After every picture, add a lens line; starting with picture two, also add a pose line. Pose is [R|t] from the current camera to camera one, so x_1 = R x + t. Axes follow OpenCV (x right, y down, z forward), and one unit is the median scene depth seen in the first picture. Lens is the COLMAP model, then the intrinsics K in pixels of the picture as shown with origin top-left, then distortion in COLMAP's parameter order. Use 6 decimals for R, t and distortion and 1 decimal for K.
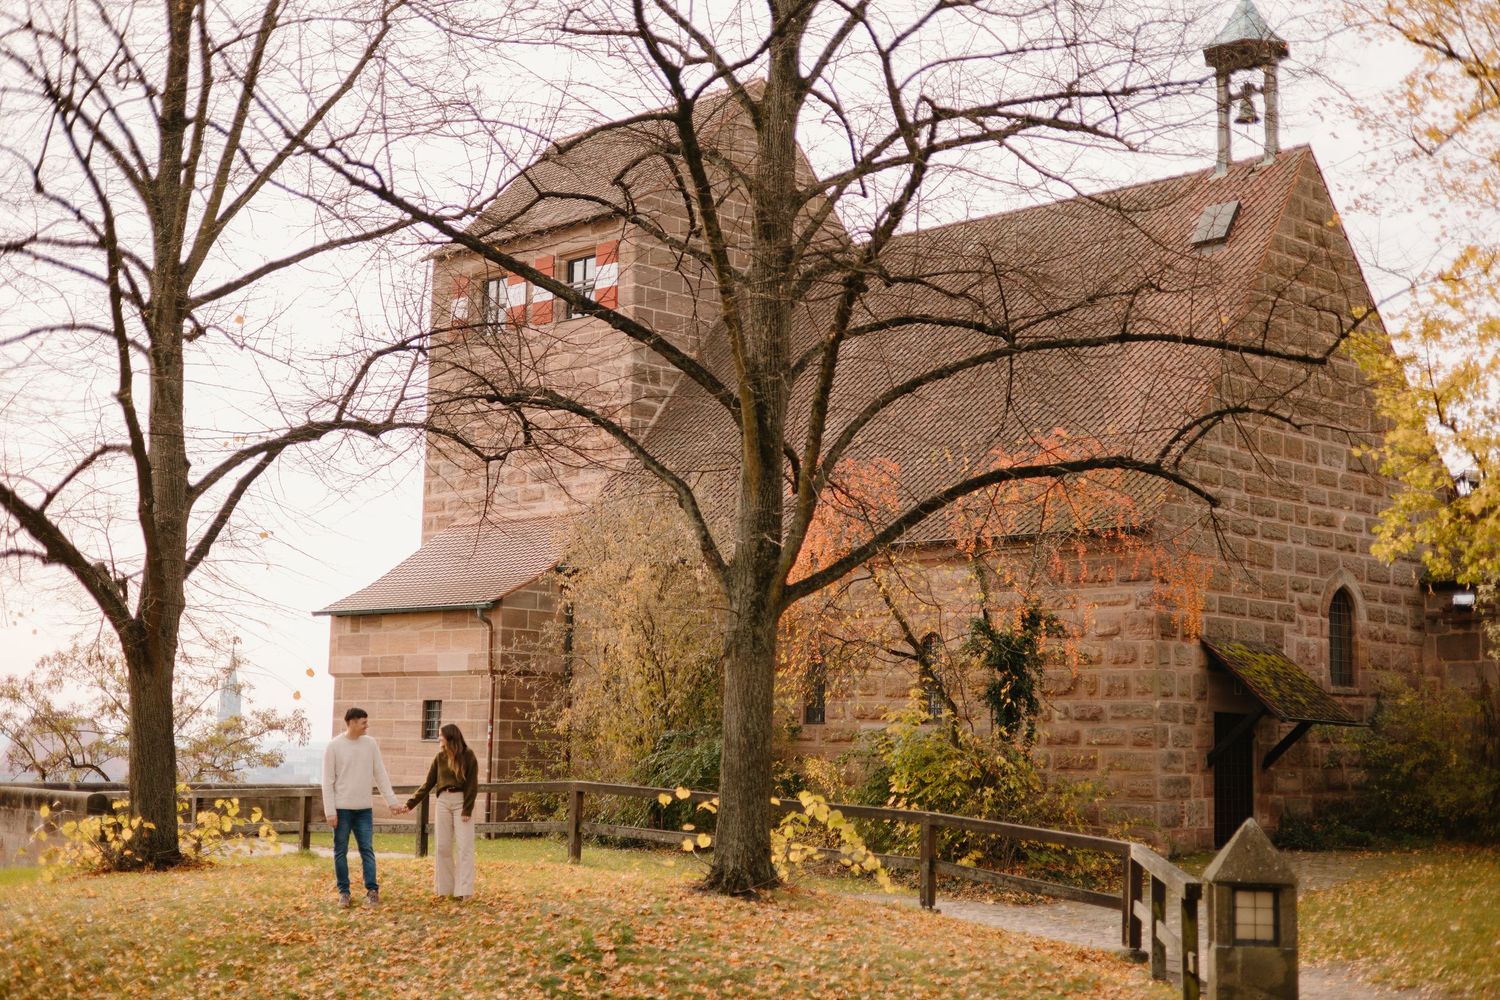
lens RADIAL K [[2069.9, 0, 750.0], [0, 2069.9, 500.0], [0, 0, 1]] dist [0.023737, 0.030338]
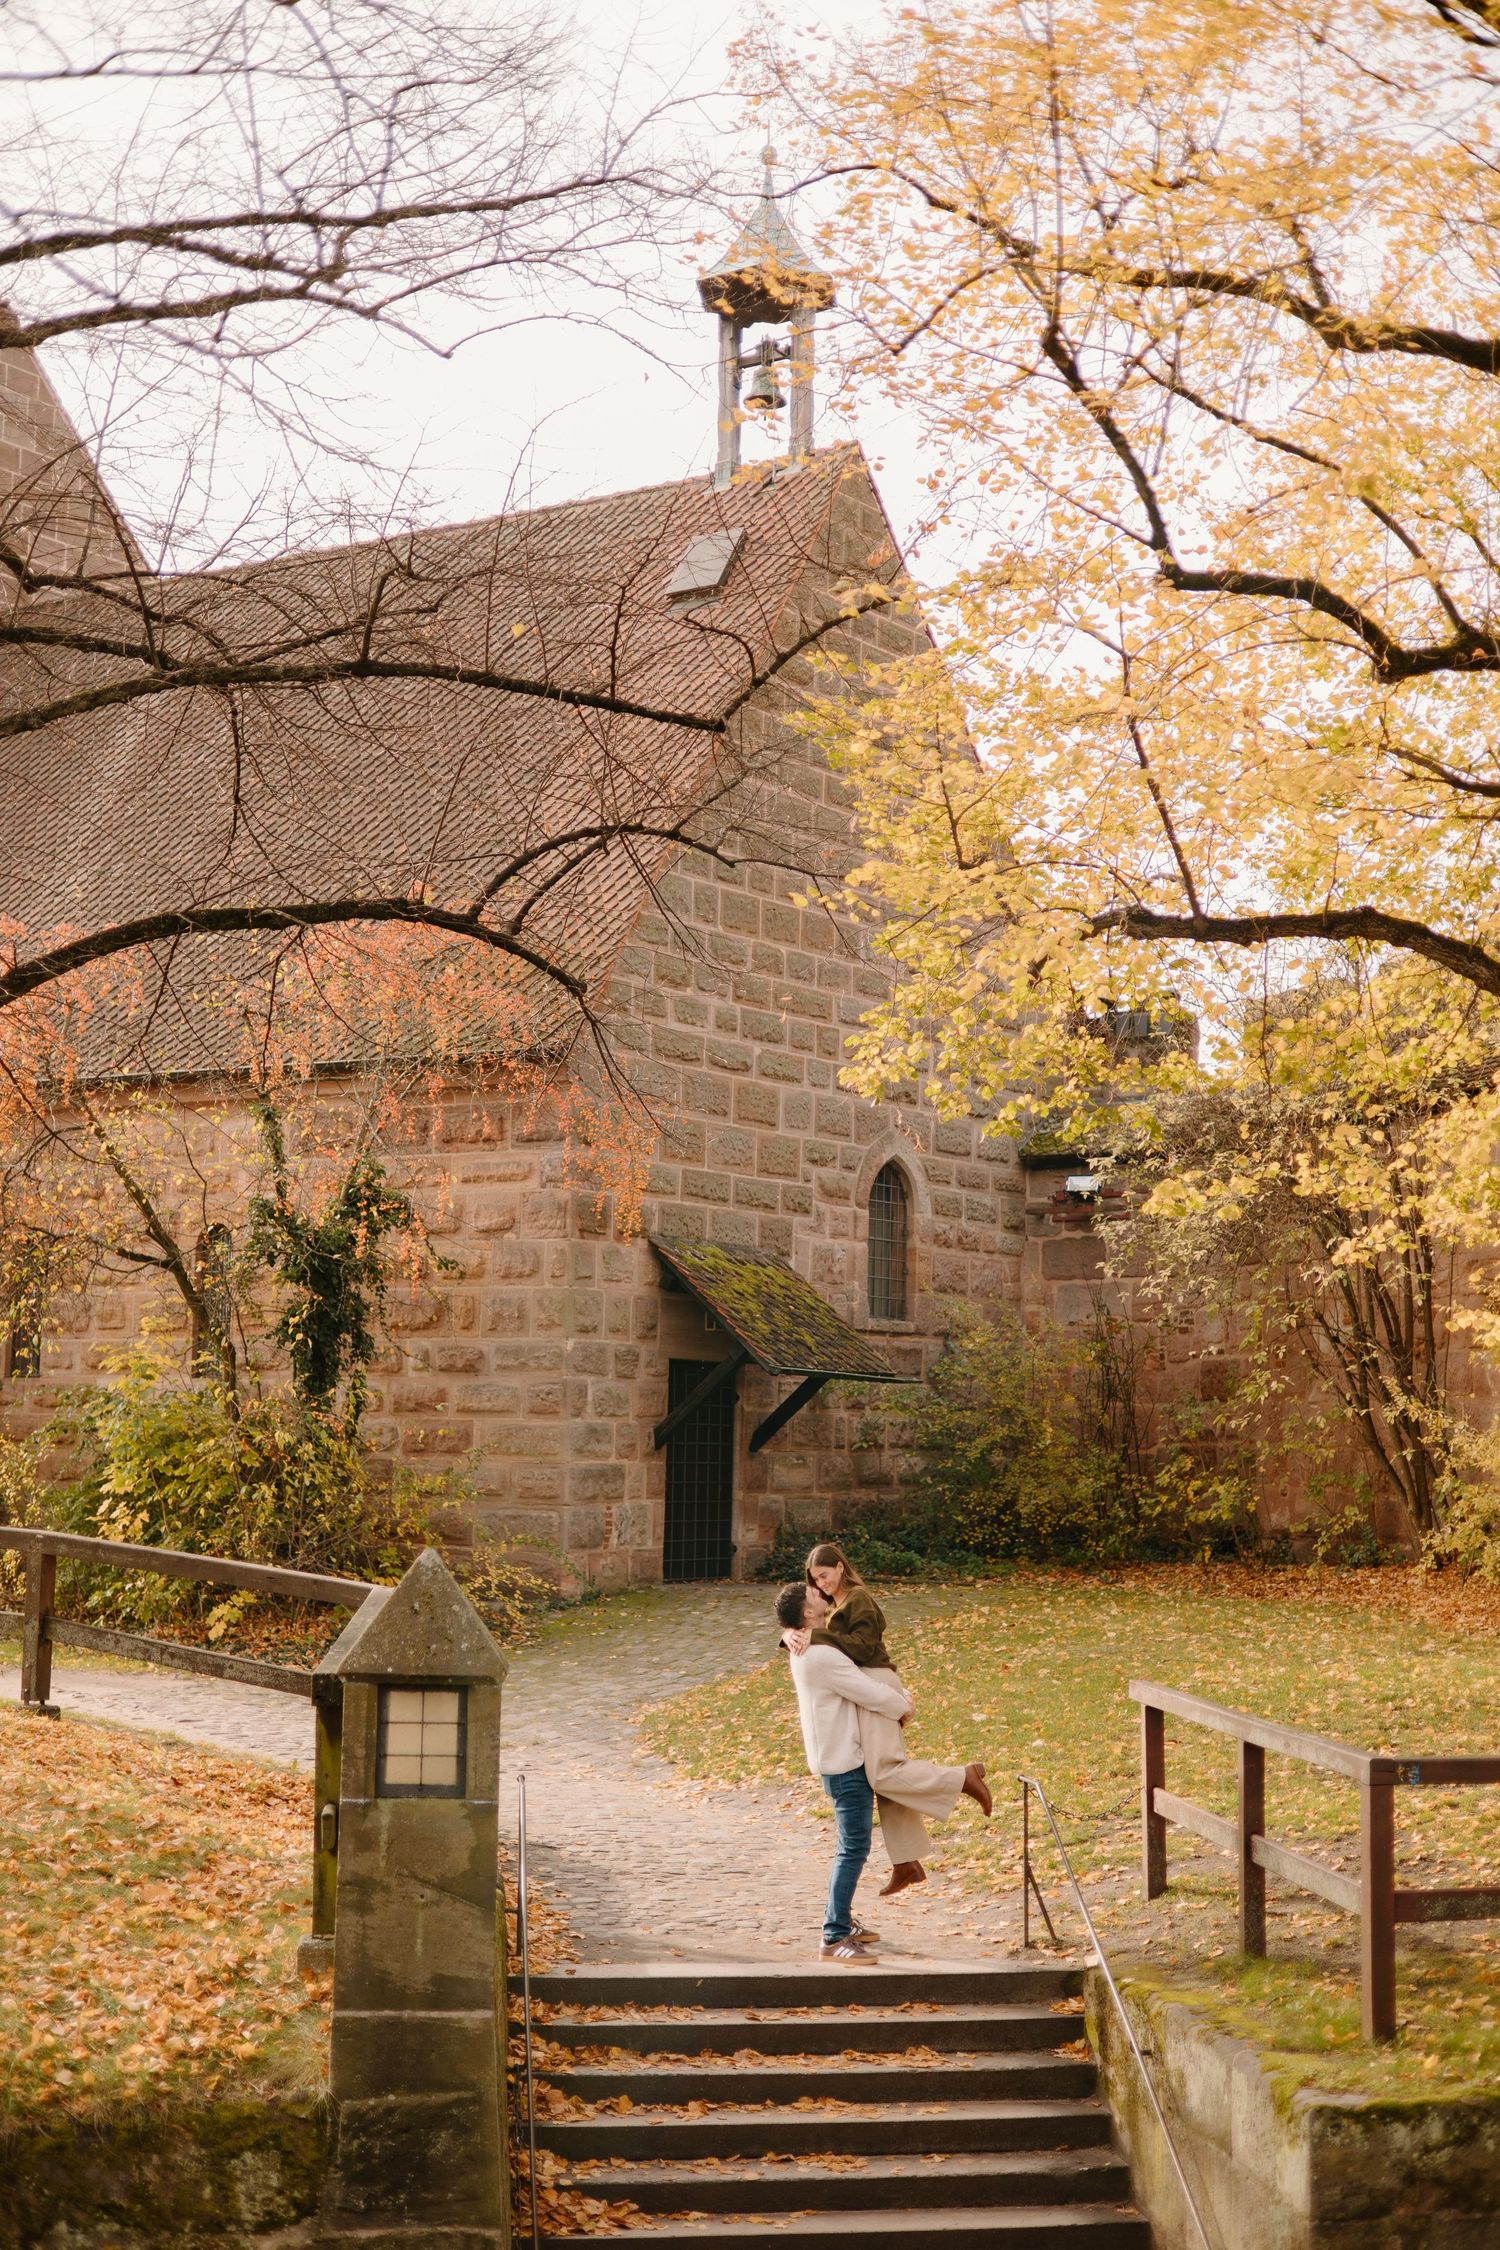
lens RADIAL K [[3104.9, 0, 710.3], [0, 3104.9, 1119.7], [0, 0, 1]] dist [0.023737, 0.030338]
pose [[0.984683, 0.018286, 0.173390, 0.076475], [-0.022211, 0.999538, 0.020723, 0.012856], [-0.172931, -0.024257, 0.984635, 0.101162]]
